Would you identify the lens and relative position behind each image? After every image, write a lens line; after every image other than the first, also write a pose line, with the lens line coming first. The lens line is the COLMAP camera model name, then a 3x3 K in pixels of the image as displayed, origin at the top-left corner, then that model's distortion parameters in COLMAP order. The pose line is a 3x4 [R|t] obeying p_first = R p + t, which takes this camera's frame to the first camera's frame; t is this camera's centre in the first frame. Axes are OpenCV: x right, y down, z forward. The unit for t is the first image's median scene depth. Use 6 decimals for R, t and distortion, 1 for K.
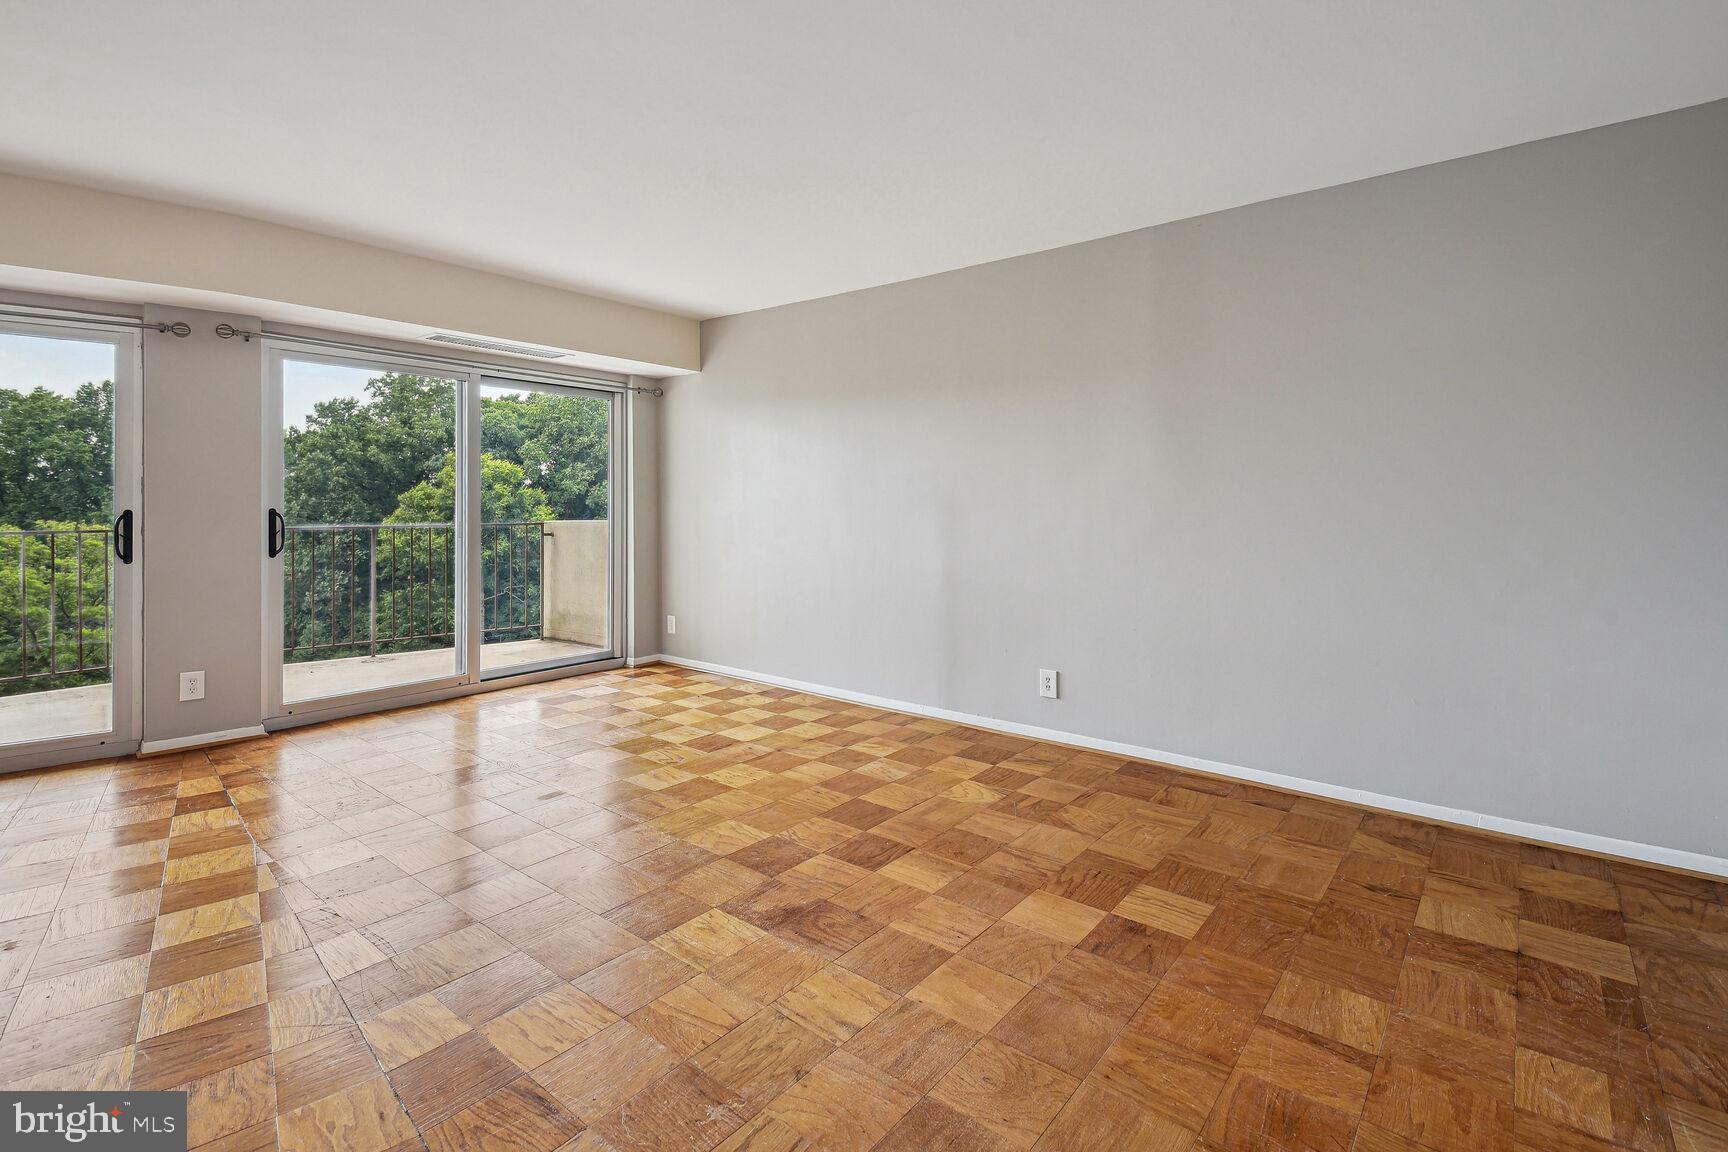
lens RADIAL K [[797.8, 0, 886.4], [0, 797.8, 516.0], [0, 0, 1]] dist [0.035009, -0.015670]
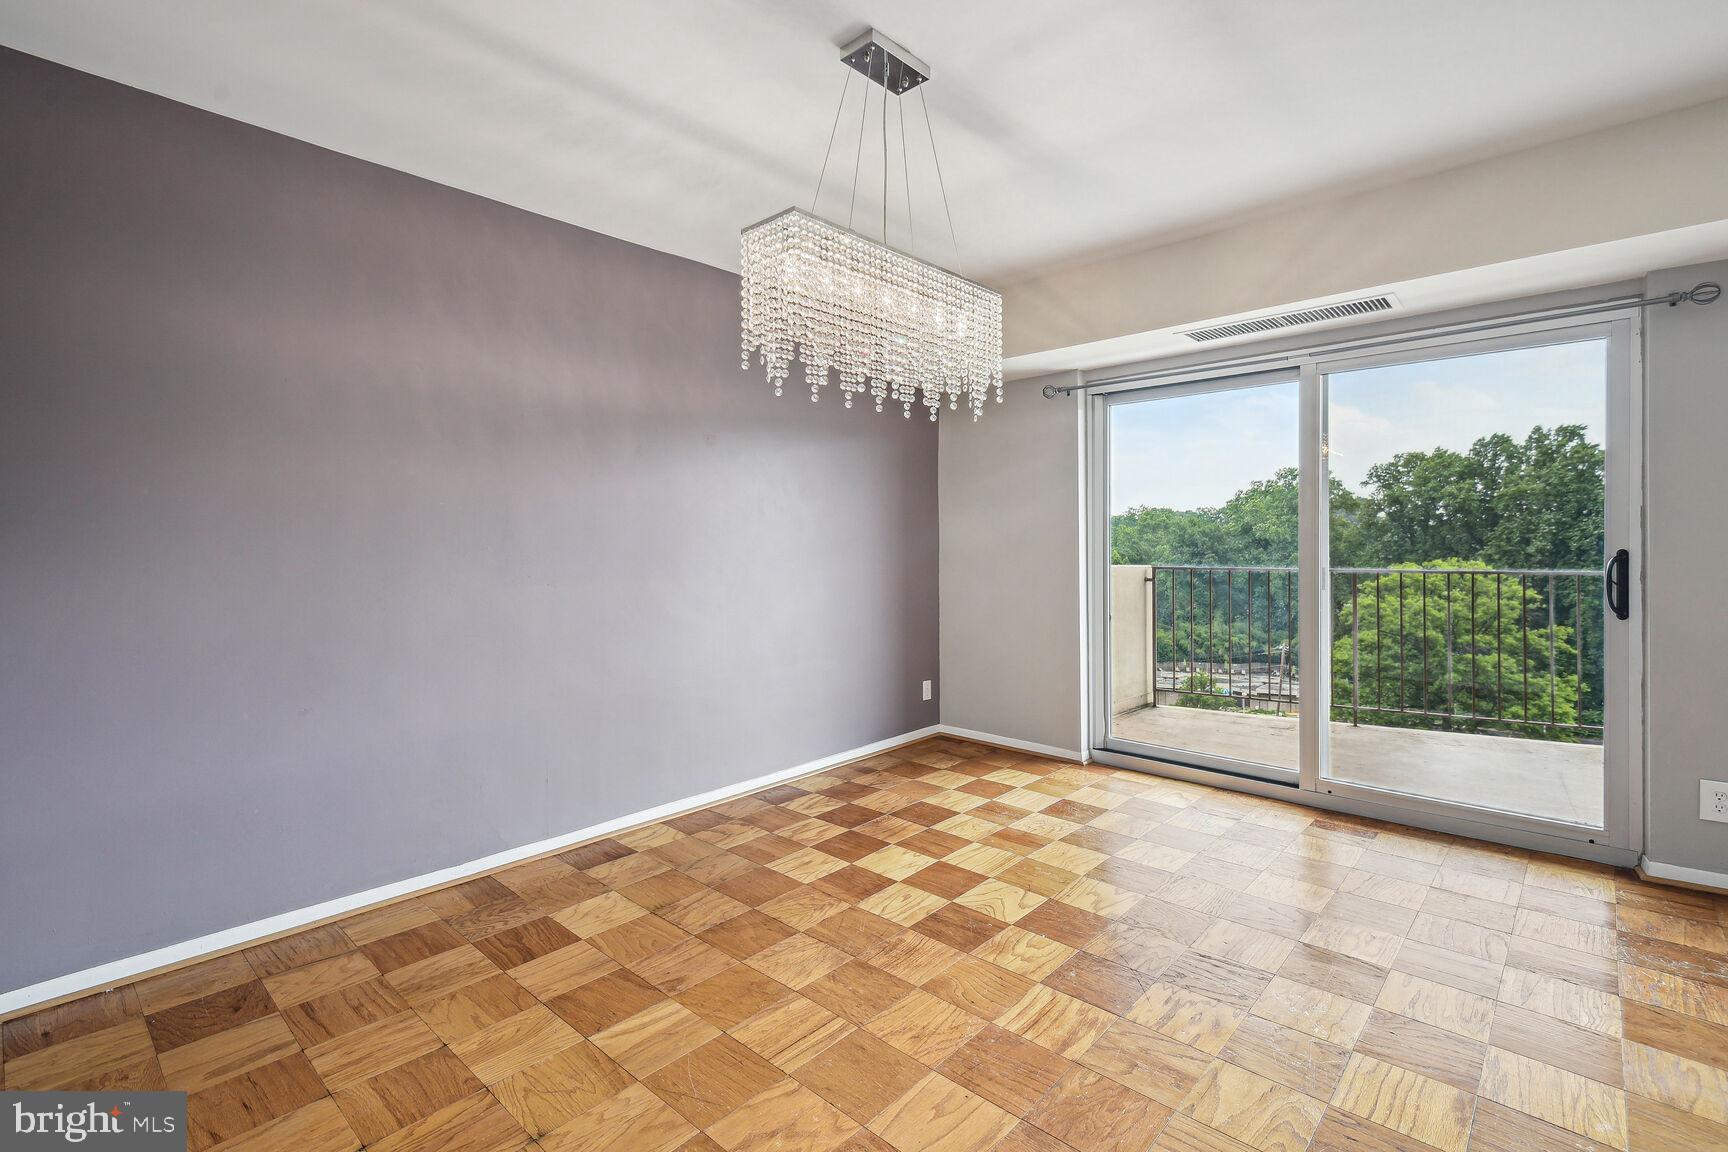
lens RADIAL K [[791.2, 0, 883.7], [0, 791.2, 534.2], [0, 0, 1]] dist [0.031032, -0.008028]
pose [[0.159517, -0.015839, -0.987068, -0.280006], [-0.010853, 0.999783, -0.017796, -0.000443], [0.987136, 0.013551, 0.159310, 0.180696]]
